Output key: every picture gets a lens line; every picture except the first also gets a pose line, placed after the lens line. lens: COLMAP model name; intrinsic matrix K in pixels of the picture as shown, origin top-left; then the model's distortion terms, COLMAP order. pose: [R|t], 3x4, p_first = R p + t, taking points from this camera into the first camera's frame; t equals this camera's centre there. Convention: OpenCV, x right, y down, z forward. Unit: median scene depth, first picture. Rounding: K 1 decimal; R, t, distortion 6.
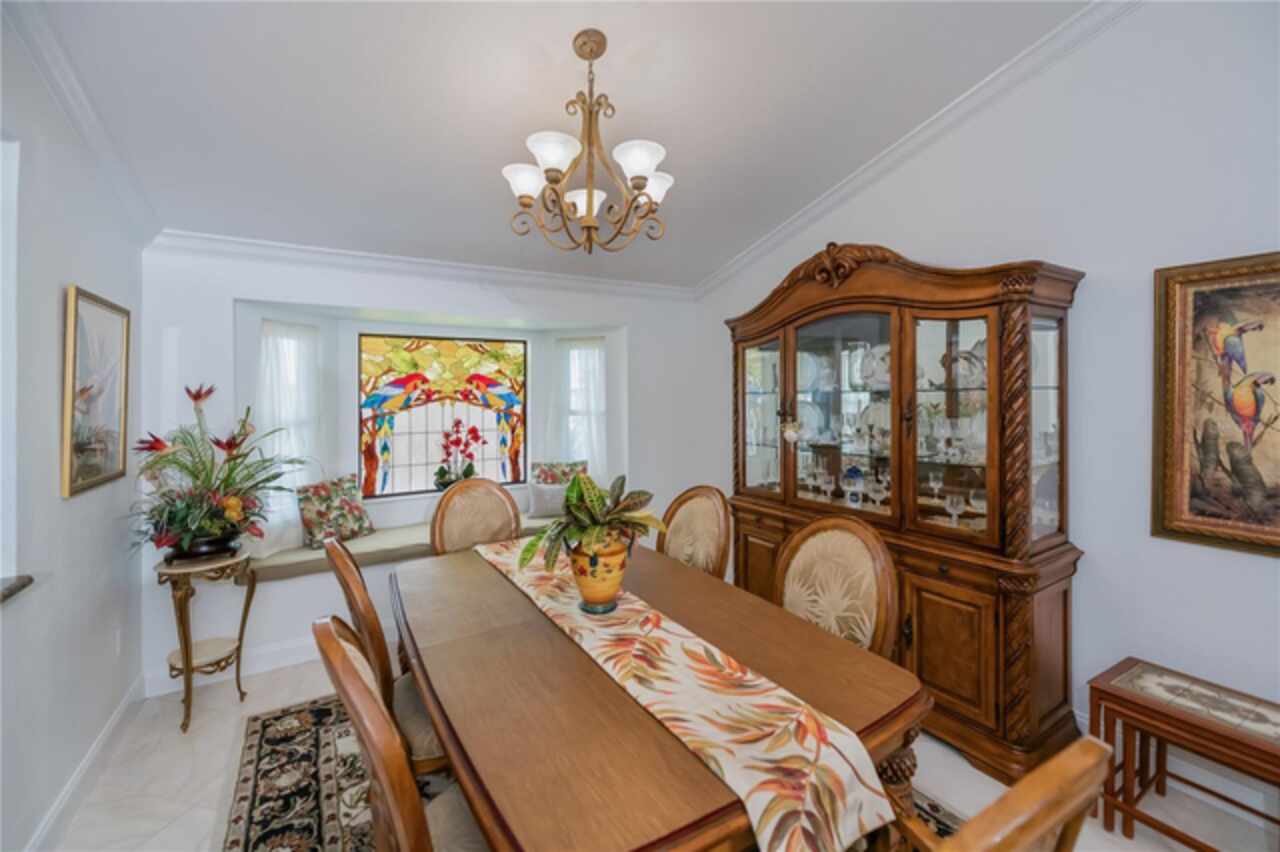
lens RADIAL K [[508.9, 0, 645.0], [0, 508.9, 420.8], [0, 0, 1]] dist [0.001060, -0.002359]
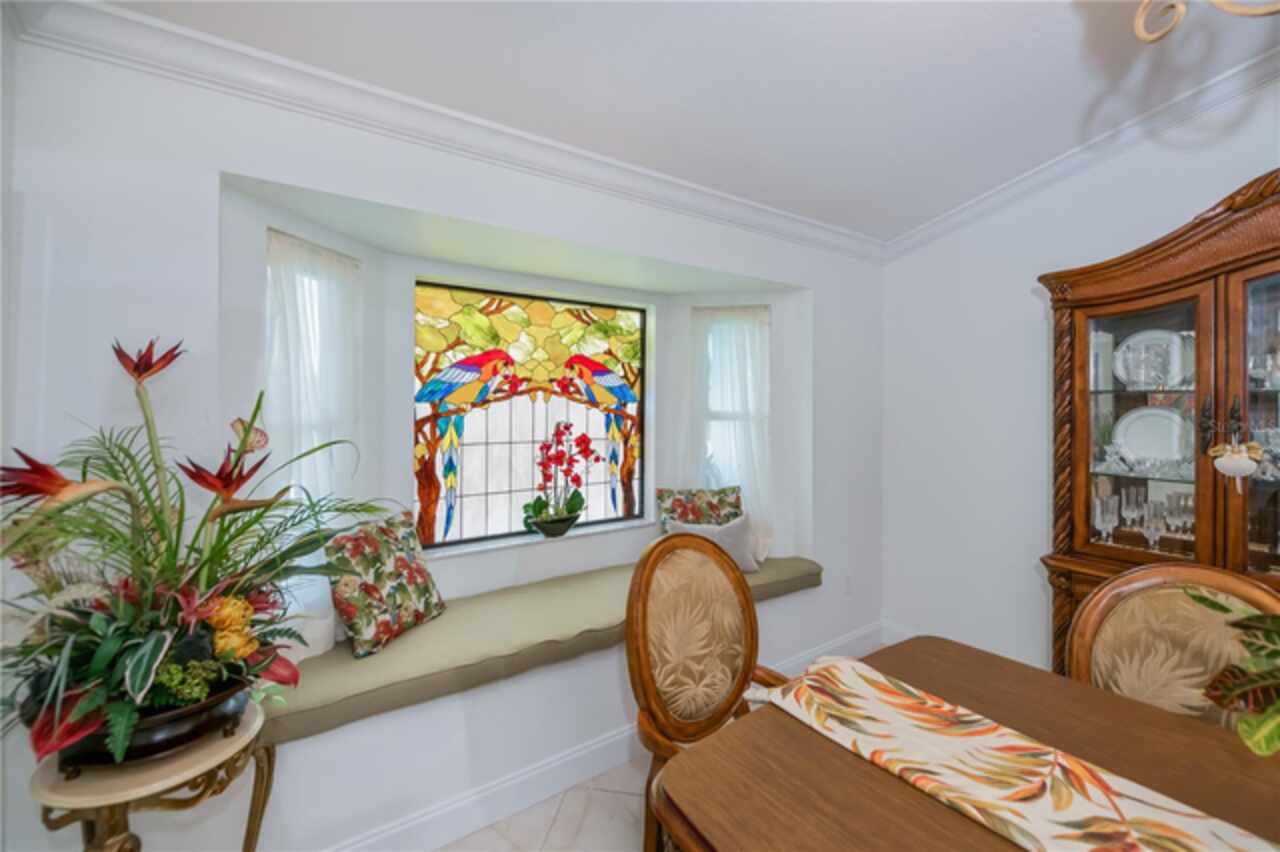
lens RADIAL K [[508.9, 0, 635.0], [0, 508.9, 429.0], [0, 0, 1]] dist [0.001060, -0.002359]
pose [[0.996502, 0.017765, 0.081663, -0.331781], [-0.018643, 0.999776, 0.010002, -0.003412], [-0.081467, -0.011489, 0.996610, 0.355297]]
